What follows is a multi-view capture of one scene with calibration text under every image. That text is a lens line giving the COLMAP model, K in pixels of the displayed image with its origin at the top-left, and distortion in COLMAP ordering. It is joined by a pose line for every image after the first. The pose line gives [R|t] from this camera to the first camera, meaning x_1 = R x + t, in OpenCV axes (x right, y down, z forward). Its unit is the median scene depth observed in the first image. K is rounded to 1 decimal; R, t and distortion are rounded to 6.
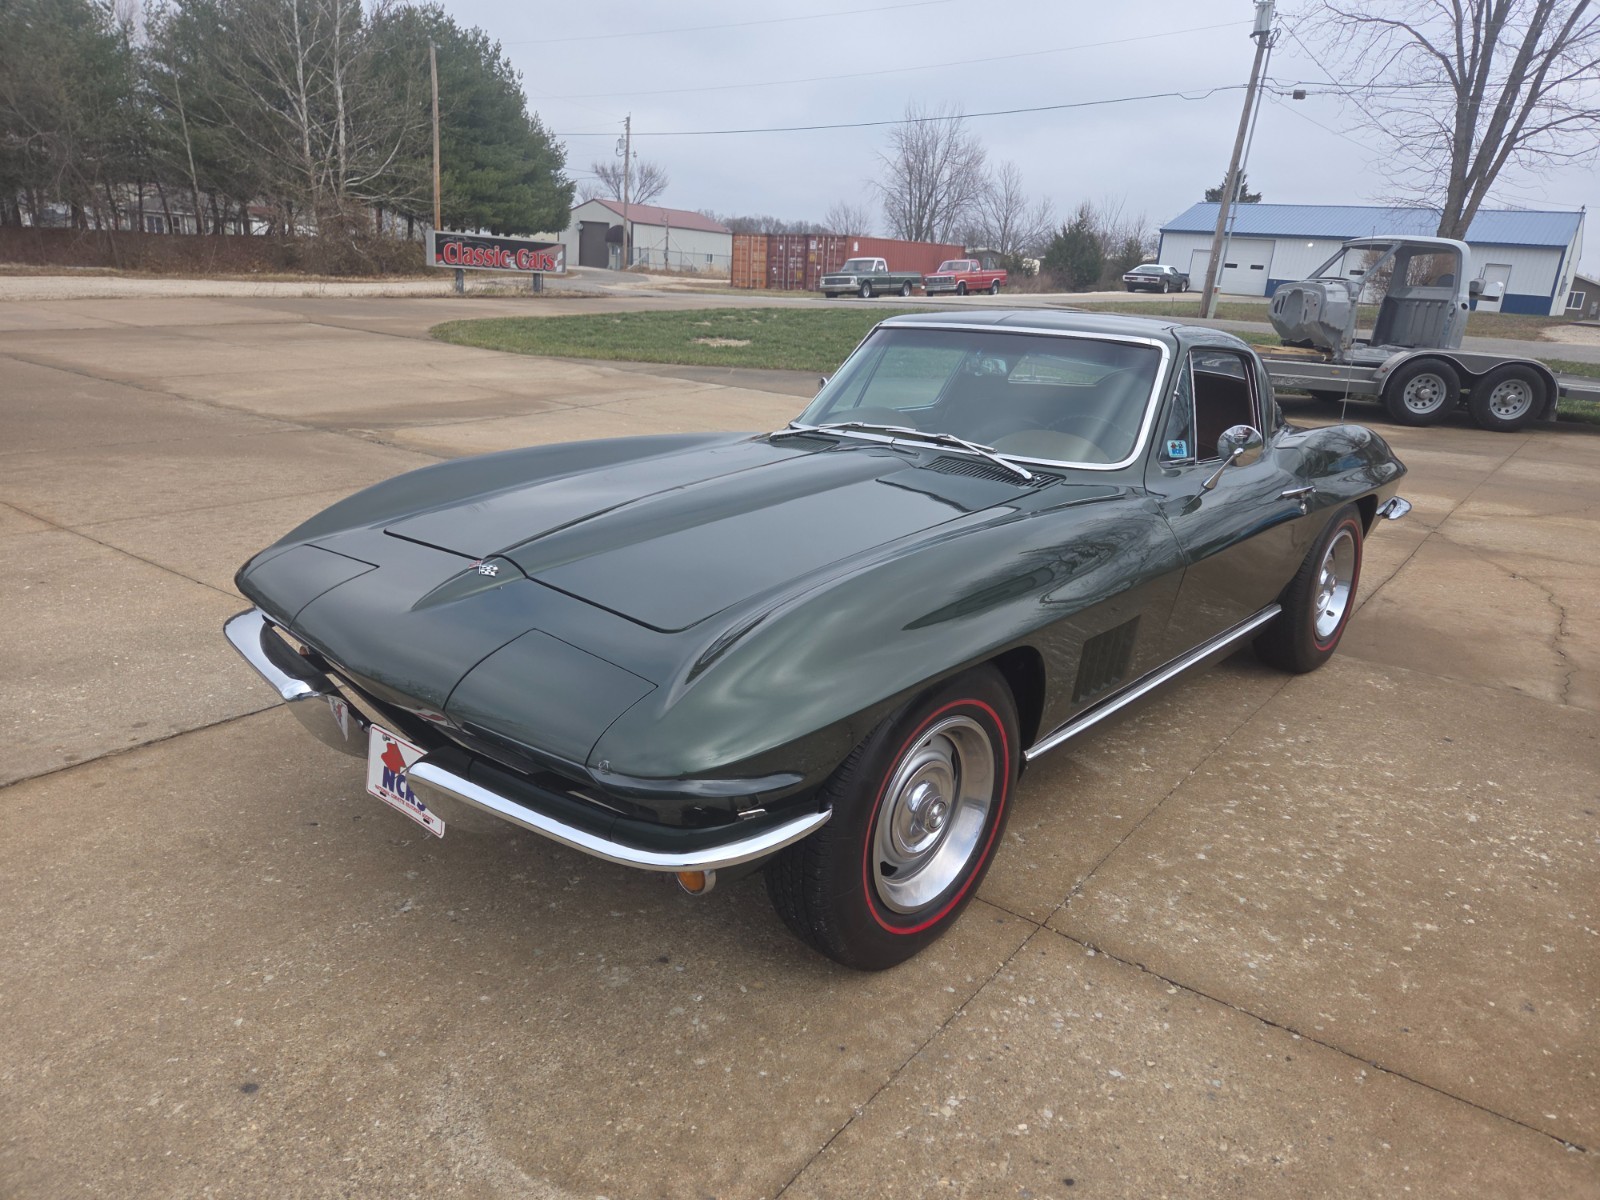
lens RADIAL K [[1067.4, 0, 818.1], [0, 1067.4, 592.2], [0, 0, 1]] dist [0.078064, -0.064676]
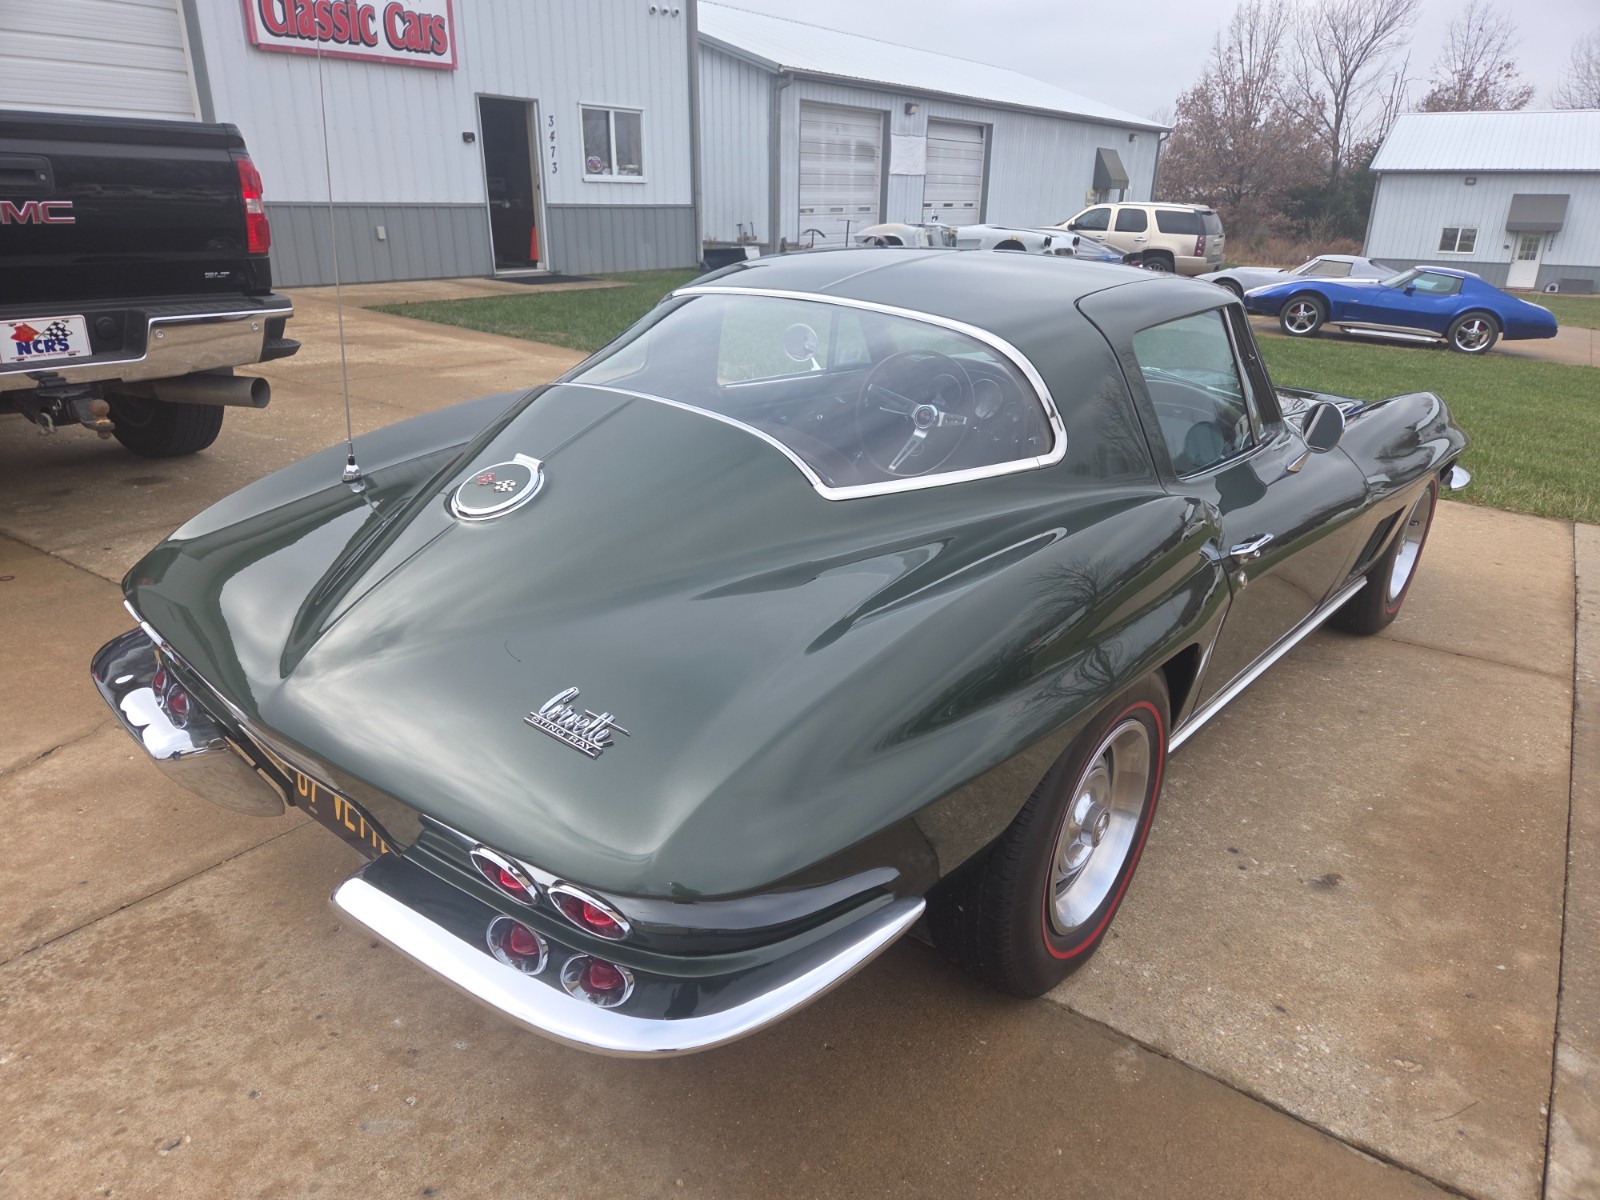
lens RADIAL K [[1067.4, 0, 801.9], [0, 1067.4, 601.1], [0, 0, 1]] dist [0.078064, -0.064676]
pose [[-0.994609, -0.072747, -0.073892, 0.105890], [-0.102734, 0.788019, 0.607019, -0.141334], [0.014070, 0.611338, -0.791245, 0.481260]]
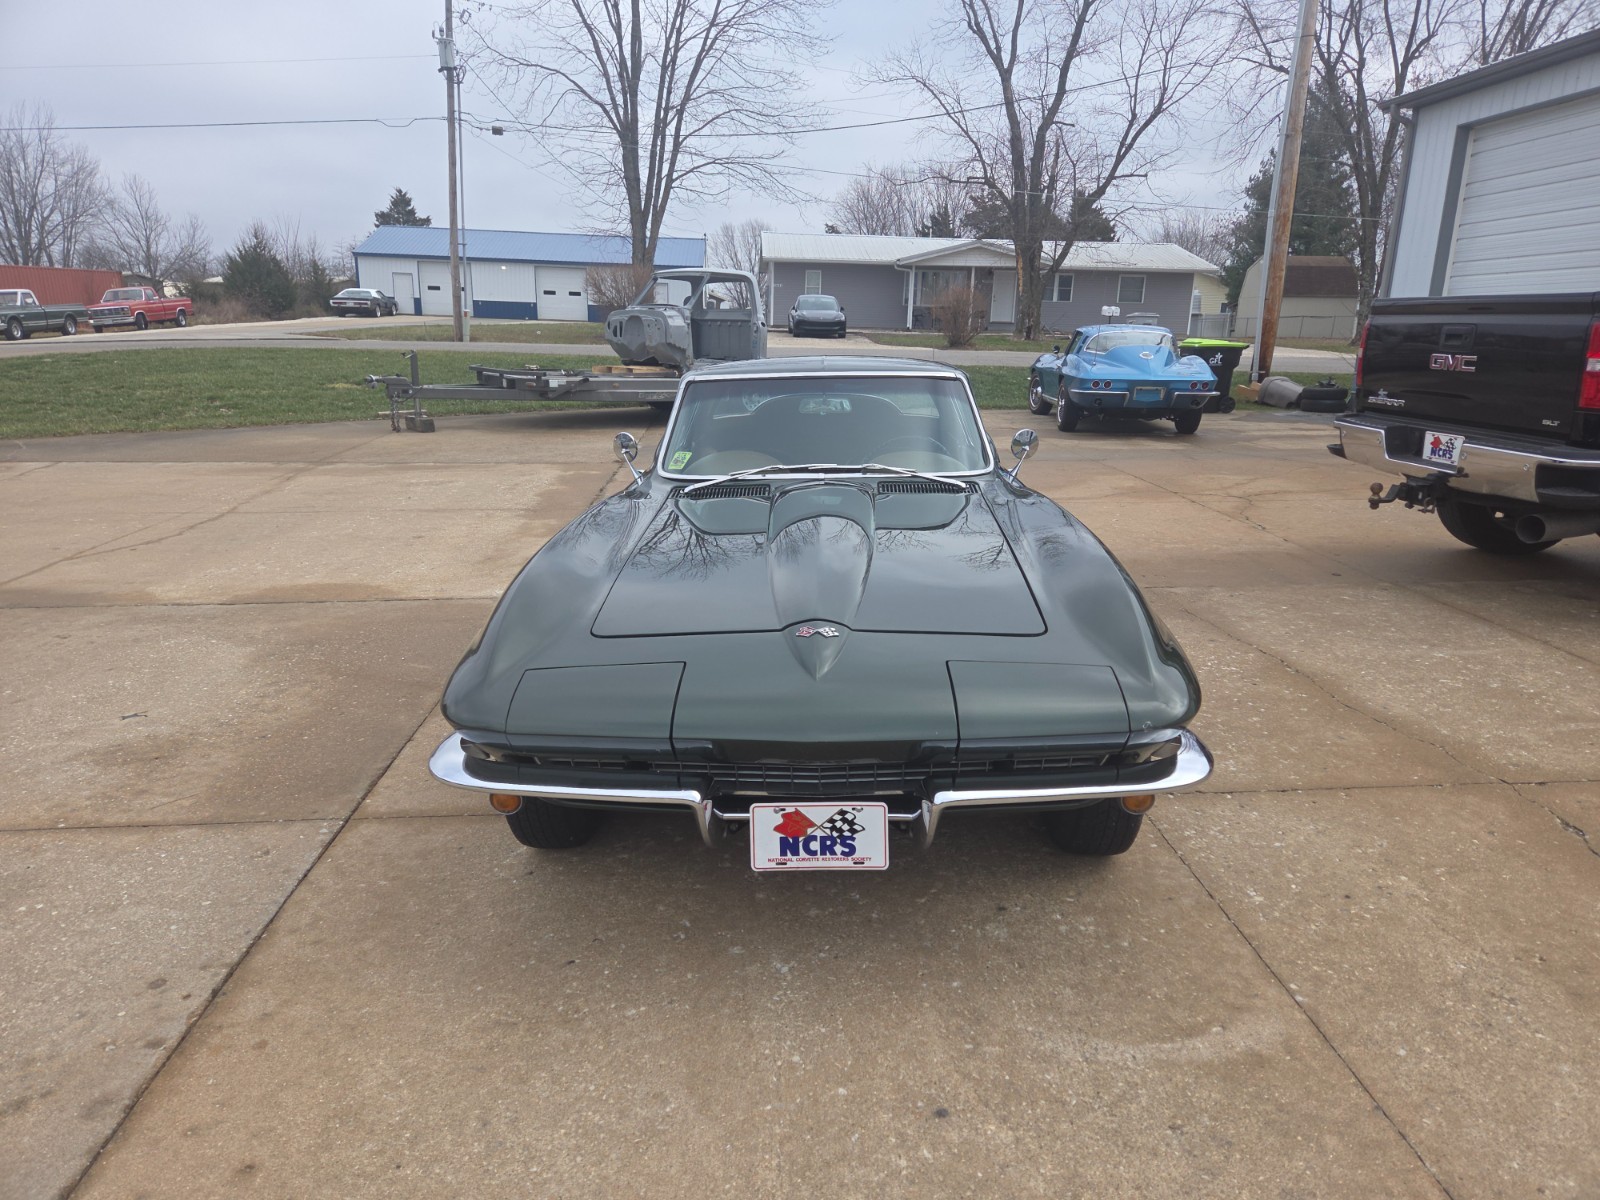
lens RADIAL K [[1067.4, 0, 803.5], [0, 1067.4, 601.2], [0, 0, 1]] dist [0.078064, -0.064676]
pose [[0.762883, -0.214320, 0.609981, -0.166185], [0.219902, 0.973224, 0.066923, -0.022008], [-0.607991, 0.083082, 0.789585, 0.023875]]
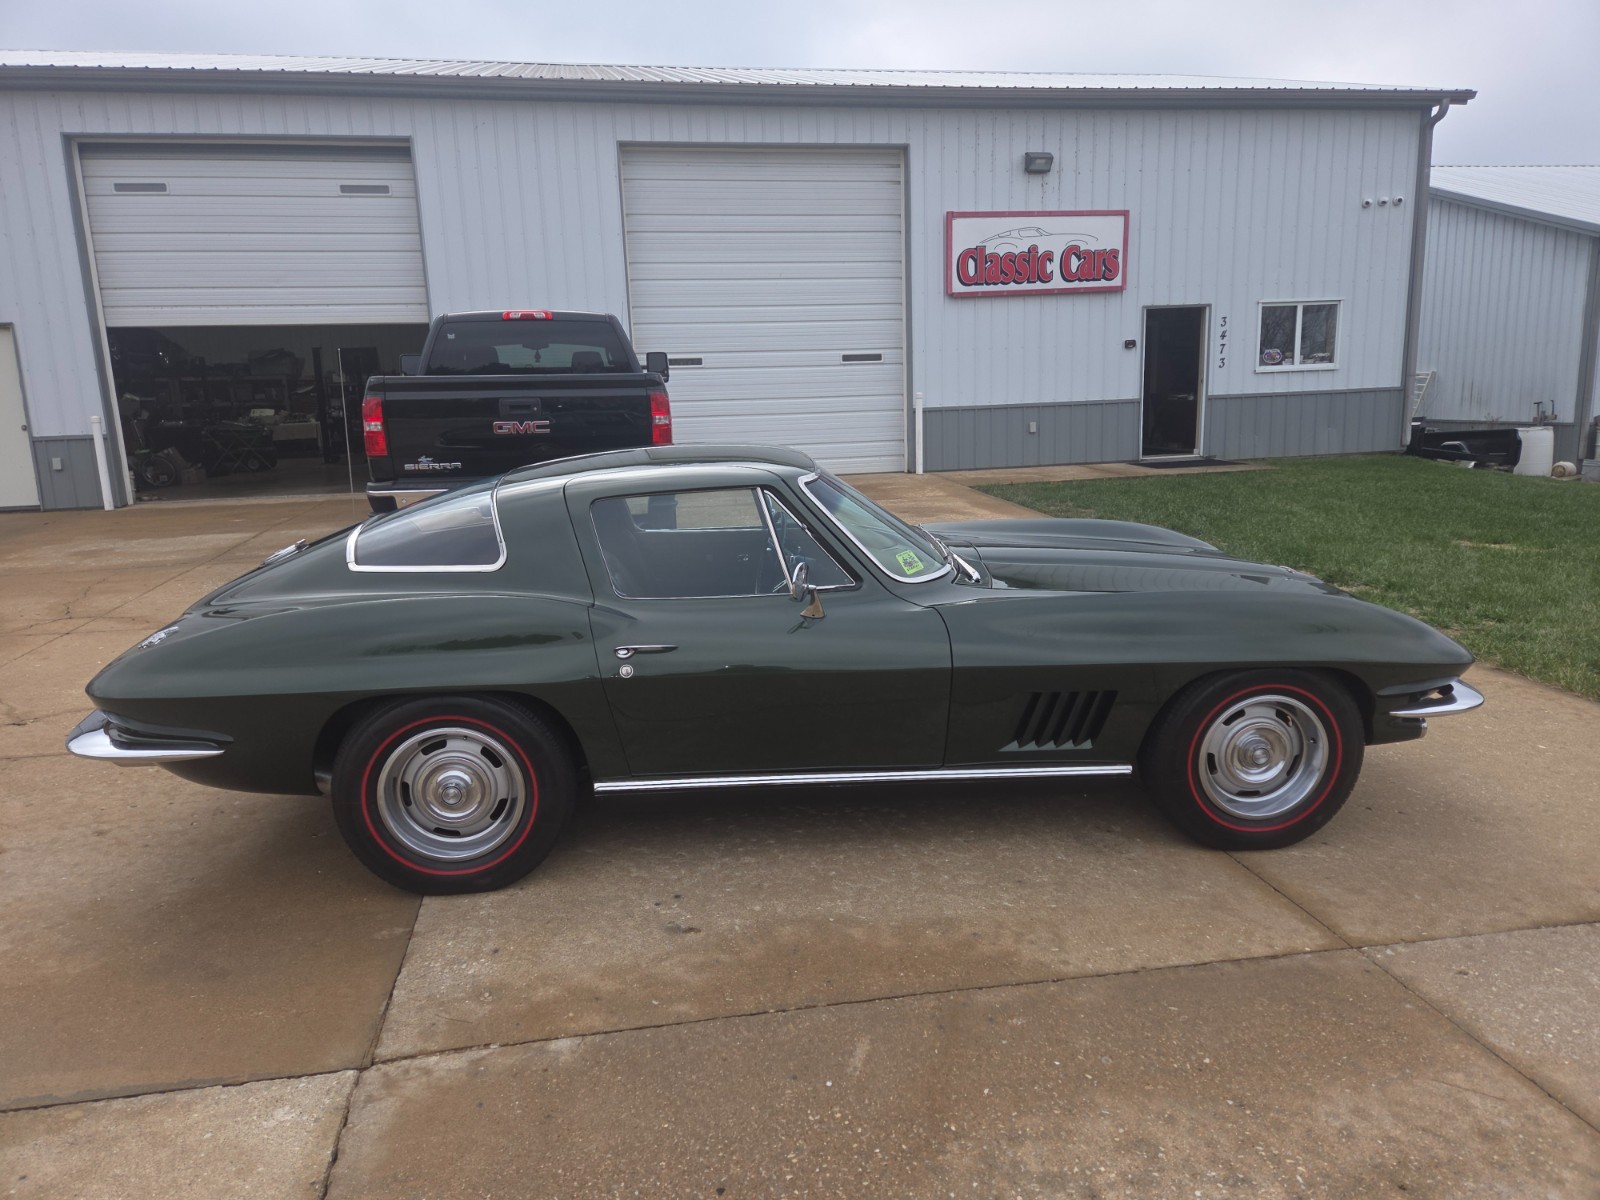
lens RADIAL K [[1067.4, 0, 799.7], [0, 1067.4, 589.9], [0, 0, 1]] dist [0.078064, -0.064676]
pose [[-0.738305, -0.176298, 0.651019, -0.154728], [0.171647, 0.884340, 0.434143, -0.160488], [-0.652261, 0.432275, -0.622651, 0.461111]]
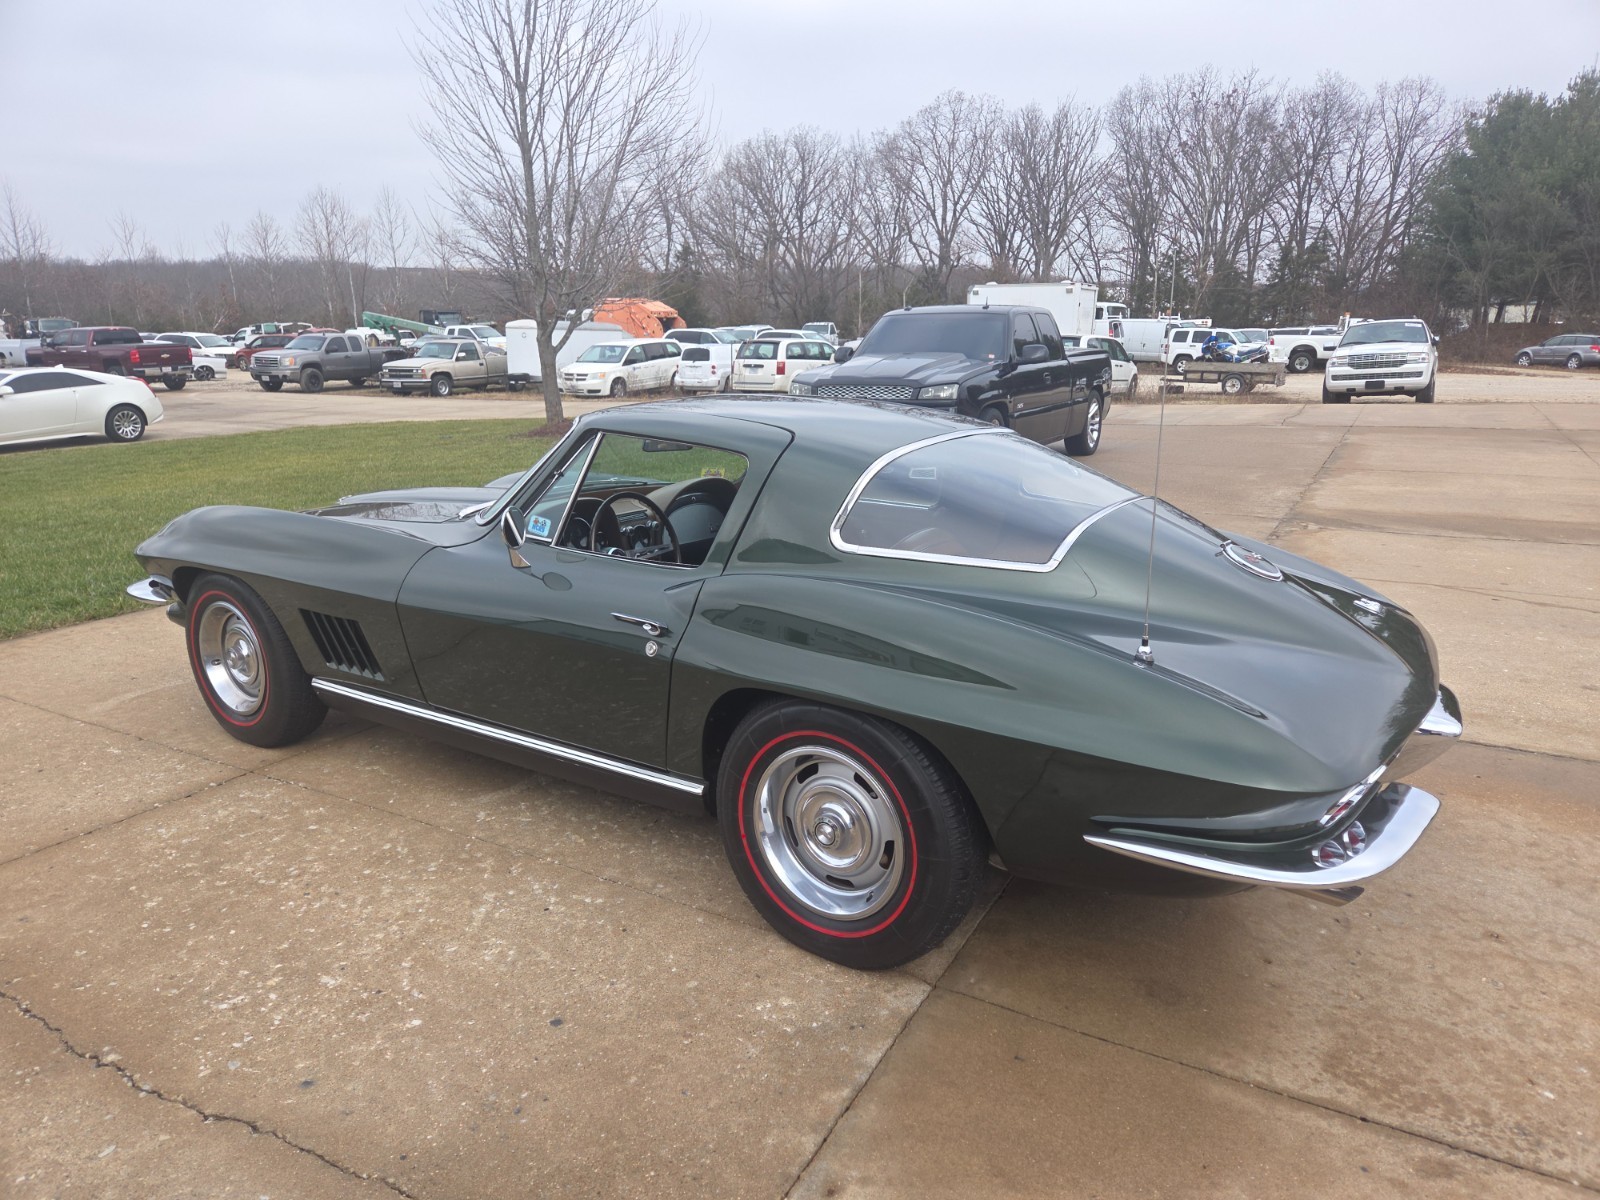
lens RADIAL K [[1067.4, 0, 803.0], [0, 1067.4, 603.1], [0, 0, 1]] dist [0.078064, -0.064676]
pose [[0.131998, 0.200425, -0.970776, 0.318456], [-0.281665, 0.946560, 0.157127, -0.068728], [0.950390, 0.252693, 0.181396, 0.254654]]
